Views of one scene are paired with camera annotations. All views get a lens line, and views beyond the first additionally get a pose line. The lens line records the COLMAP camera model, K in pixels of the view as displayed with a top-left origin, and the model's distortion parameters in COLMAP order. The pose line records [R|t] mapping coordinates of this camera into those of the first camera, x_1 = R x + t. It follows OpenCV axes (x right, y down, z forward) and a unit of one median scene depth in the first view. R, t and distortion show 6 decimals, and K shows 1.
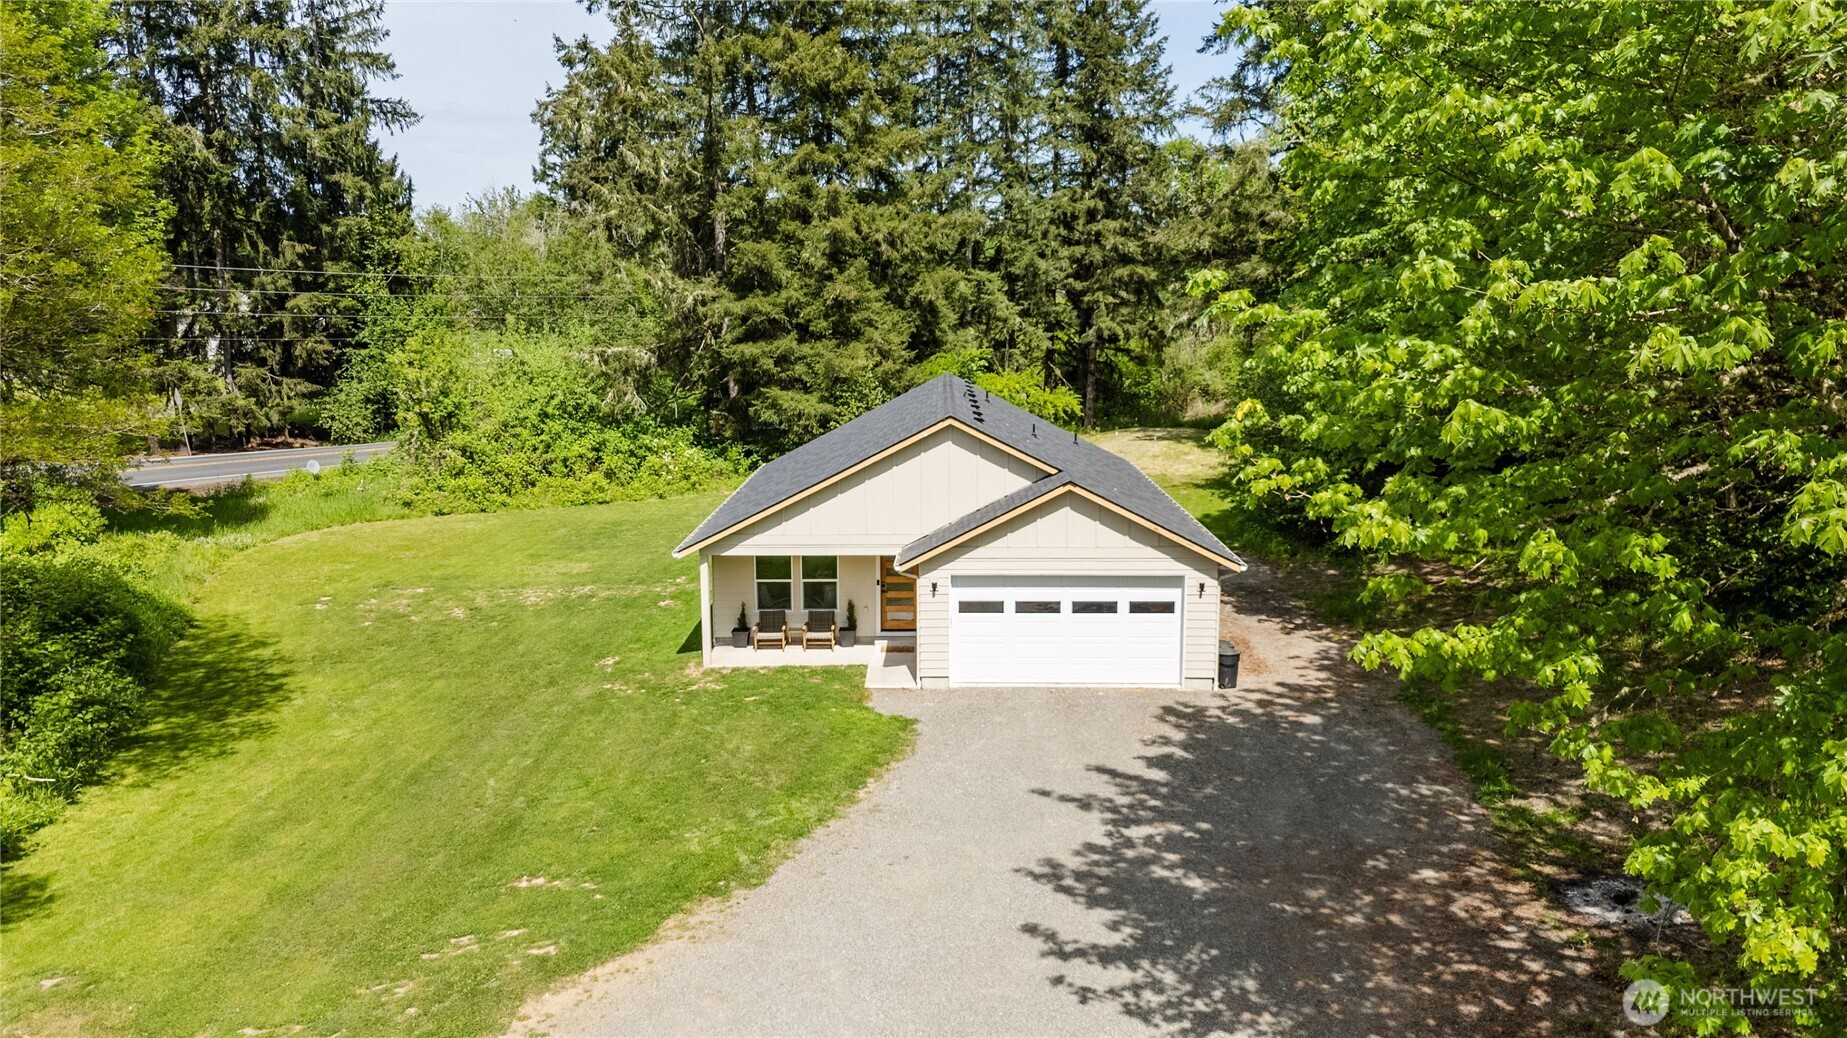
lens RADIAL K [[1329.9, 0, 929.2], [0, 1329.9, 571.4], [0, 0, 1]] dist [0.106802, -0.206306]
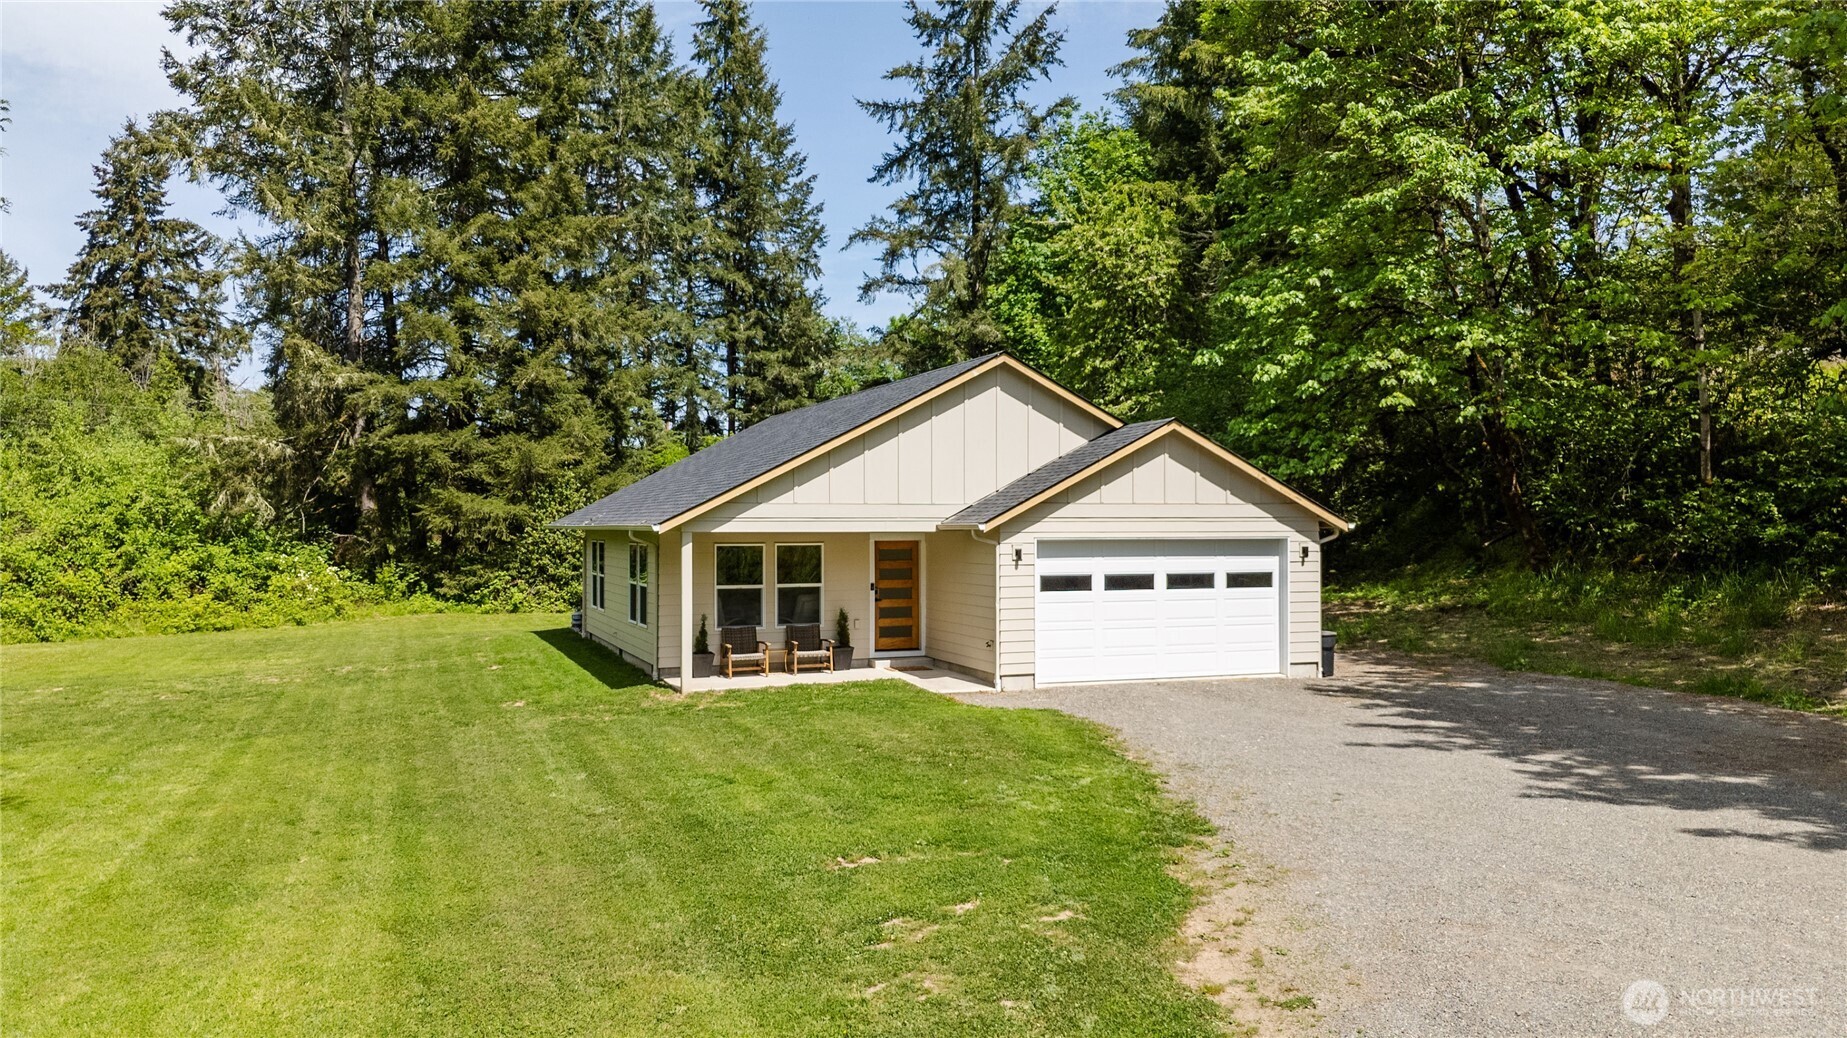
lens RADIAL K [[1357.5, 0, 926.2], [0, 1357.5, 549.3], [0, 0, 1]] dist [0.045749, -0.033444]
pose [[0.928176, -0.006521, 0.372083, -0.160895], [0.075518, 0.982344, -0.171166, 0.066176], [-0.364398, 0.186971, 0.912281, 0.140936]]
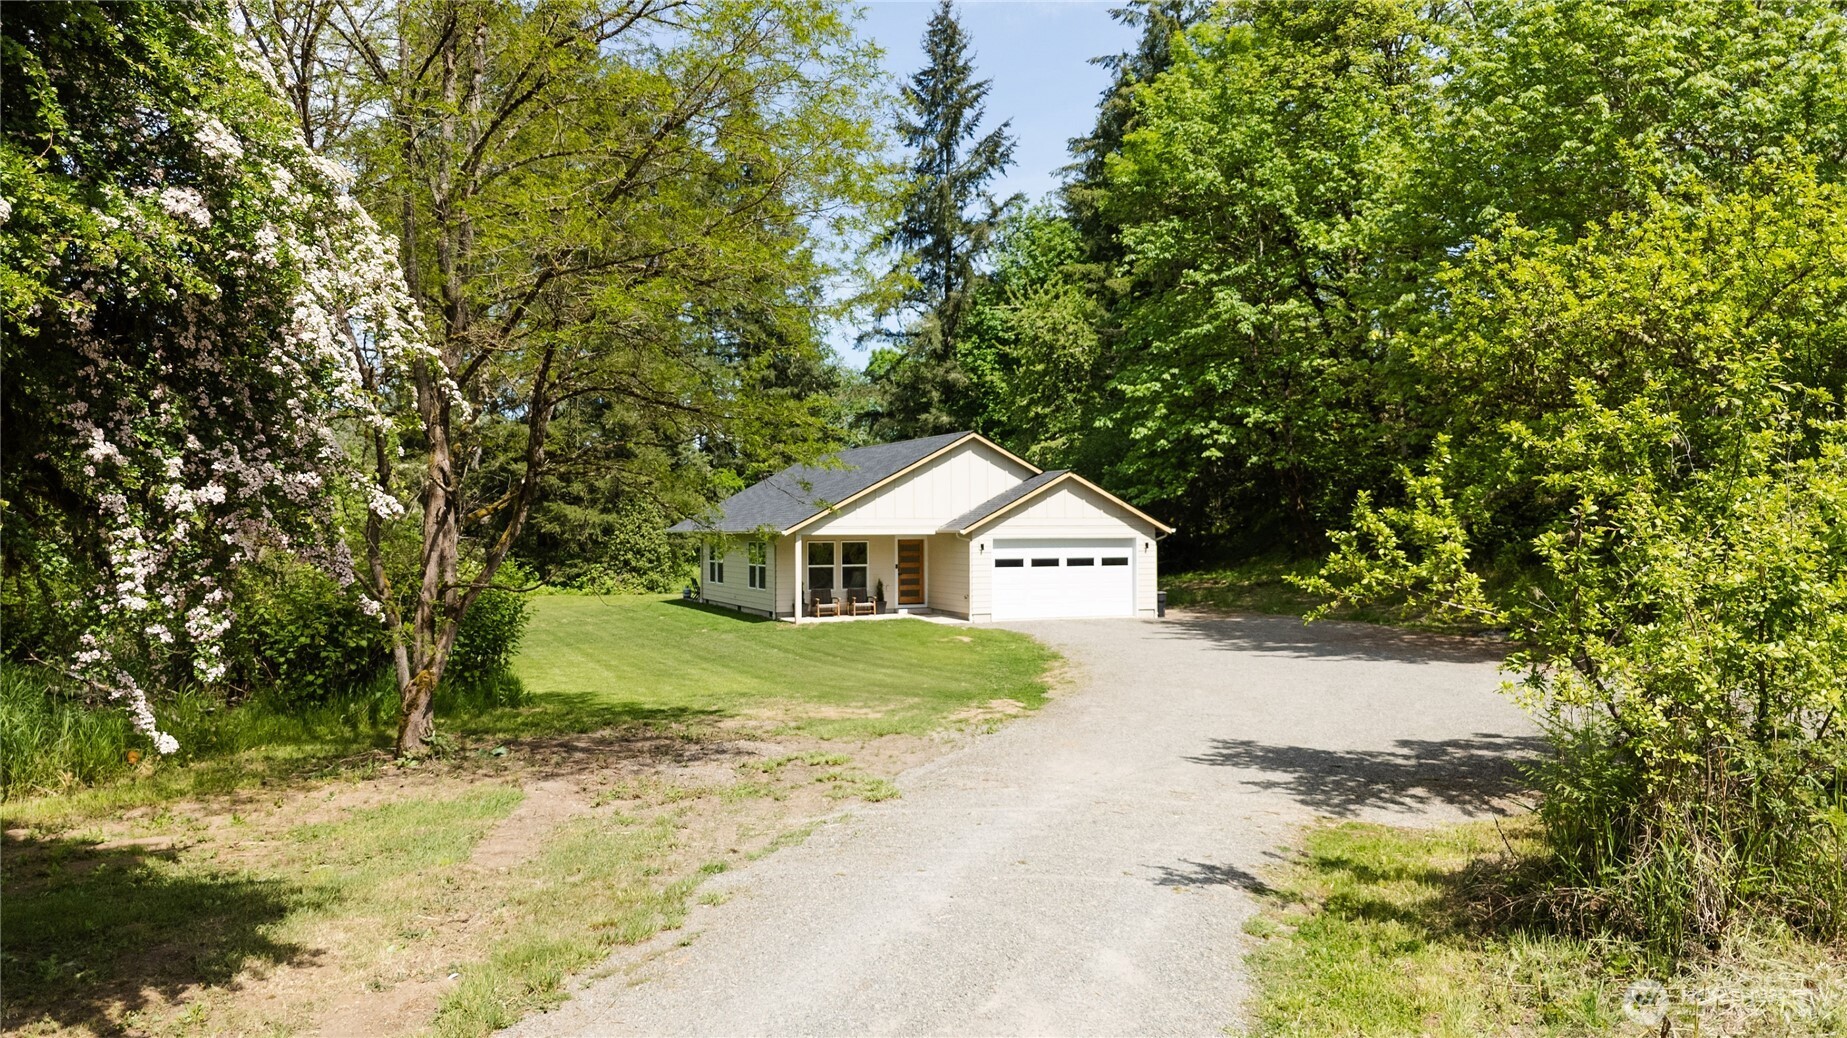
lens RADIAL K [[1329.9, 0, 929.2], [0, 1329.9, 571.4], [0, 0, 1]] dist [0.106802, -0.206306]
pose [[0.917131, -0.014901, 0.398307, -0.283672], [0.082779, 0.984633, -0.153769, 0.116168], [-0.389894, 0.173998, 0.904272, -0.107971]]
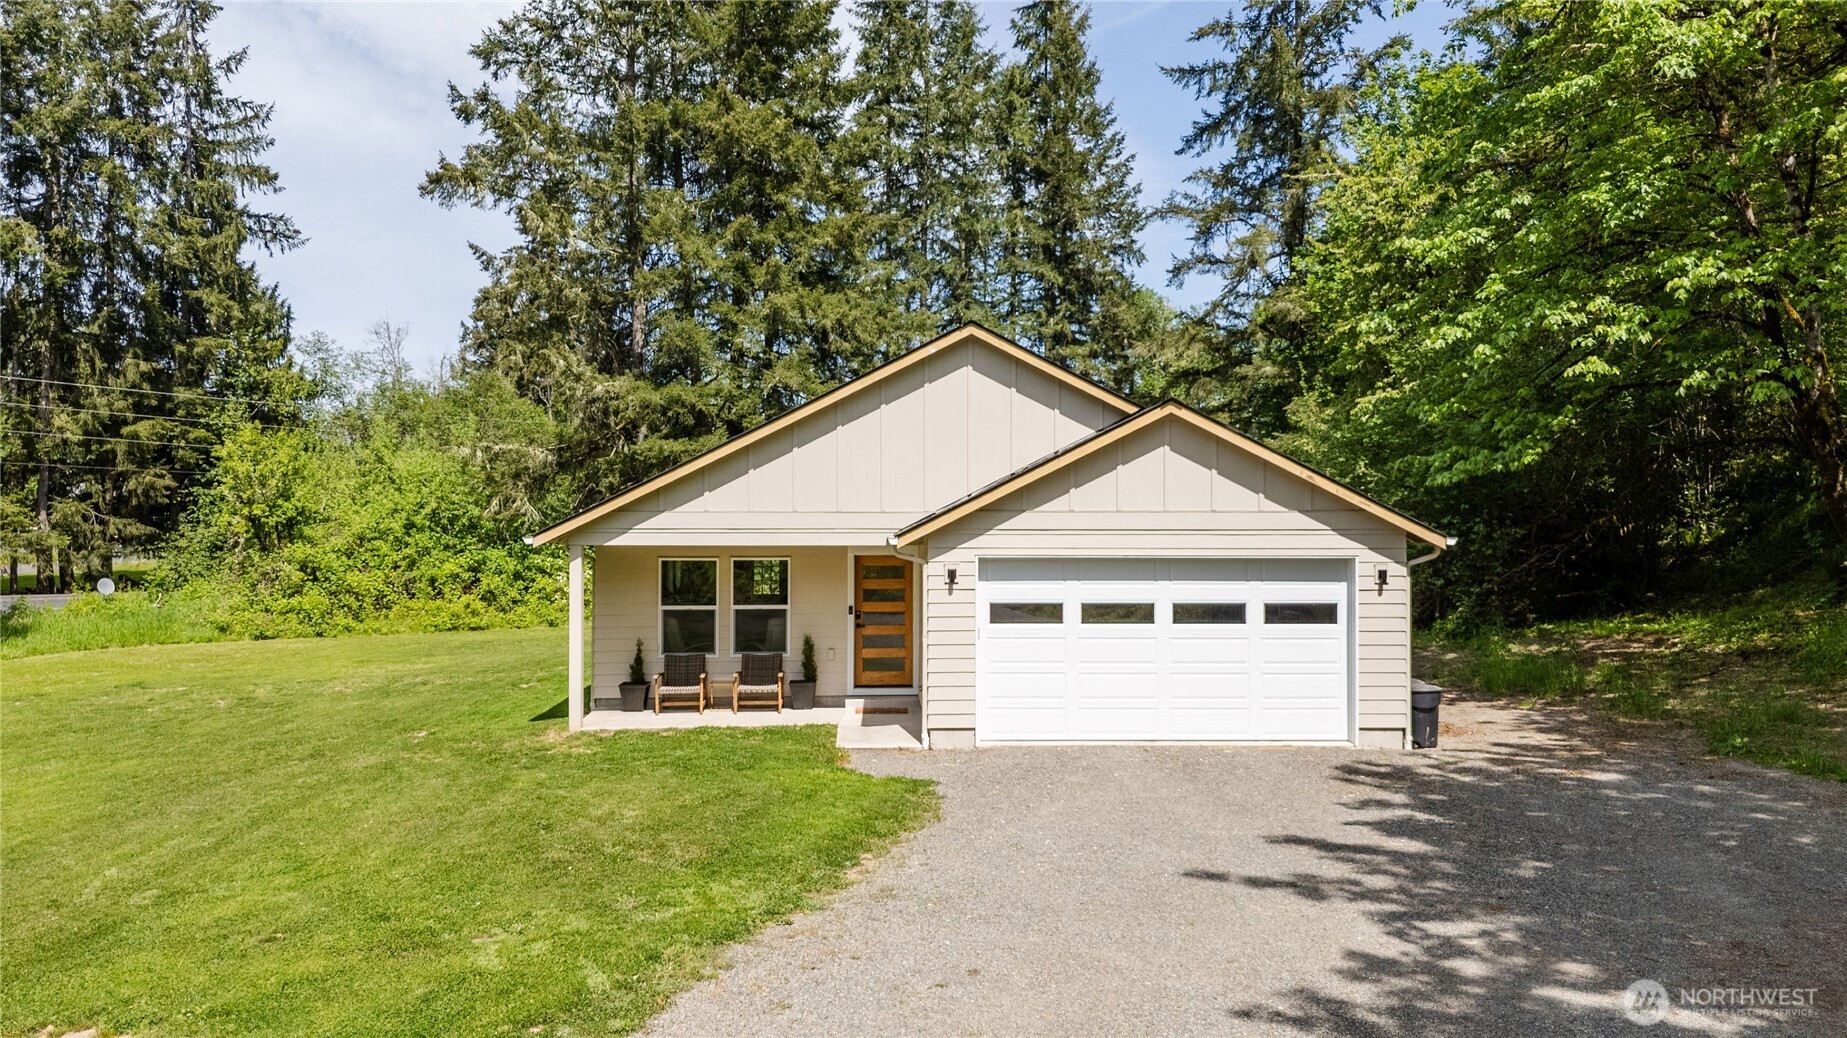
lens RADIAL K [[1357.5, 0, 926.2], [0, 1357.5, 549.3], [0, 0, 1]] dist [0.045749, -0.033444]
pose [[0.998669, 0.001888, 0.051544, -0.019033], [0.007746, 0.982509, -0.186053, 0.054634], [-0.050994, 0.186204, 0.981187, 0.182353]]
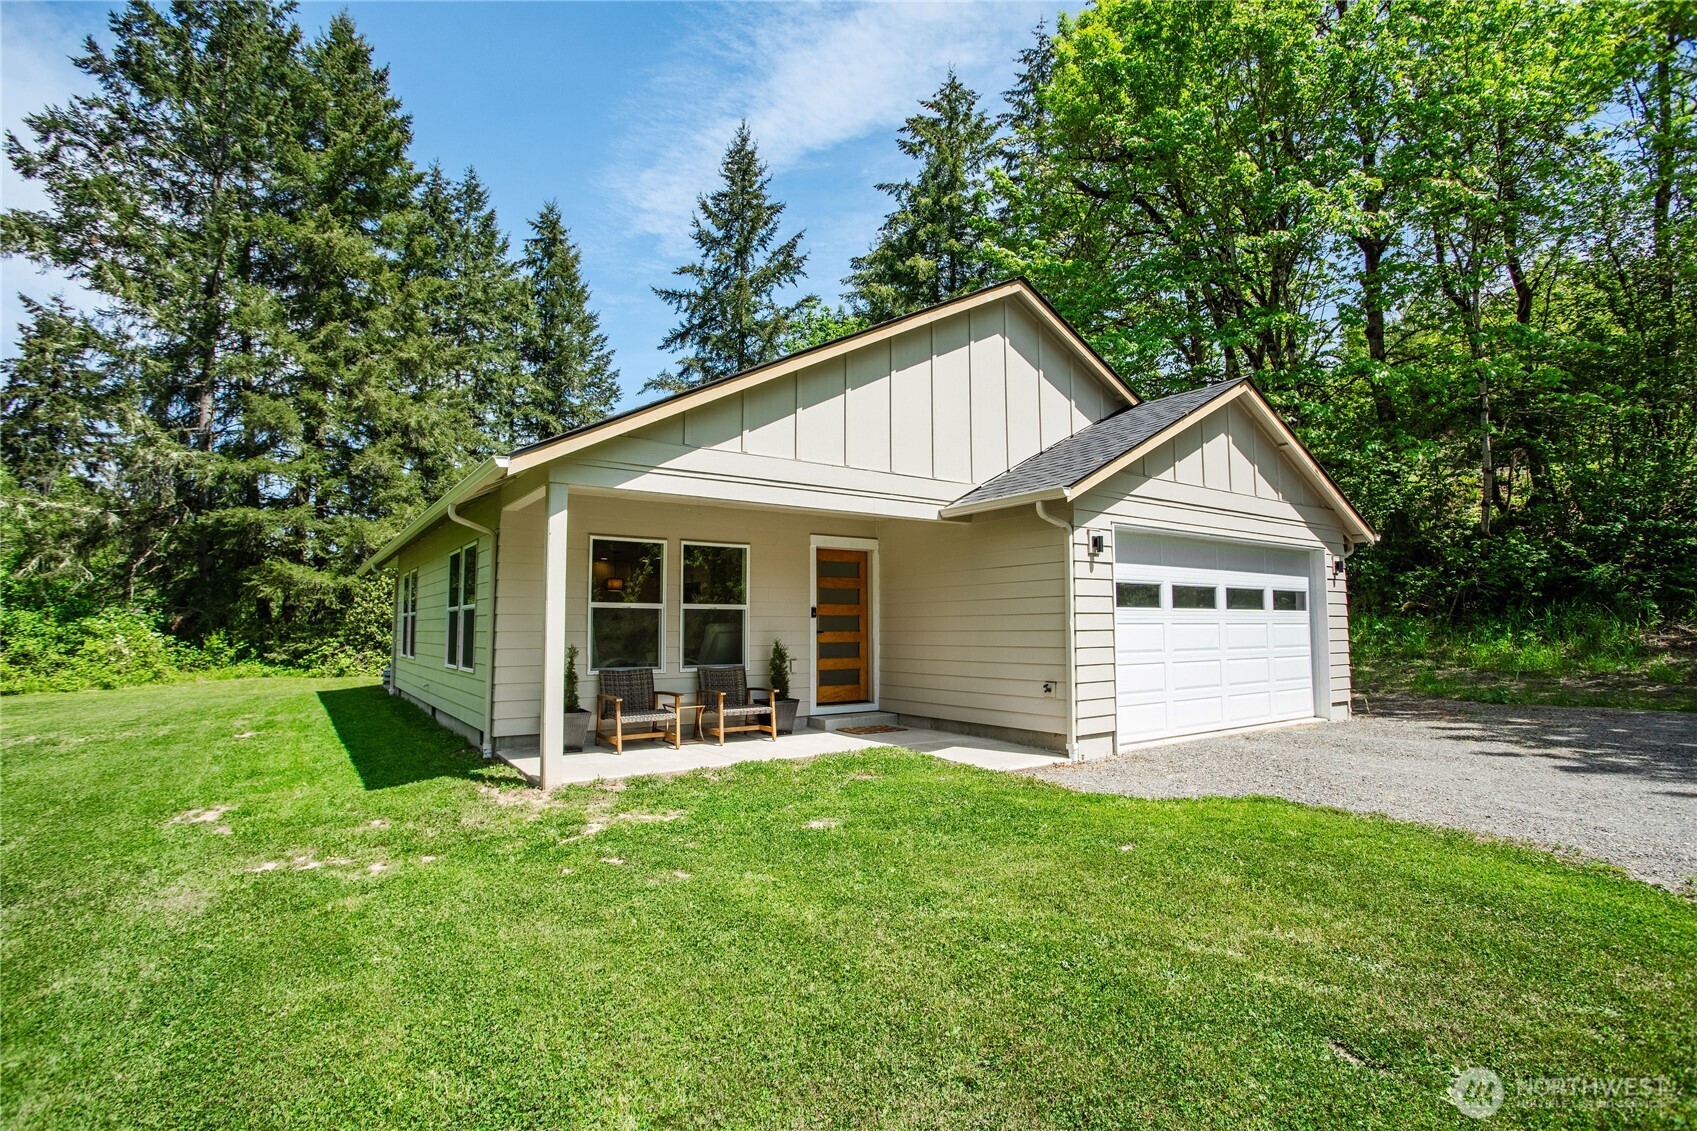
lens RADIAL K [[829.4, 0, 848.5], [0, 829.4, 565.5], [0, 0, 1]] dist [-0.085119, 0.038066]
pose [[0.817098, 0.043815, 0.574832, -0.118193], [0.118193, 0.963195, -0.241423, 0.039191], [-0.564253, 0.265207, 0.781846, 0.383784]]
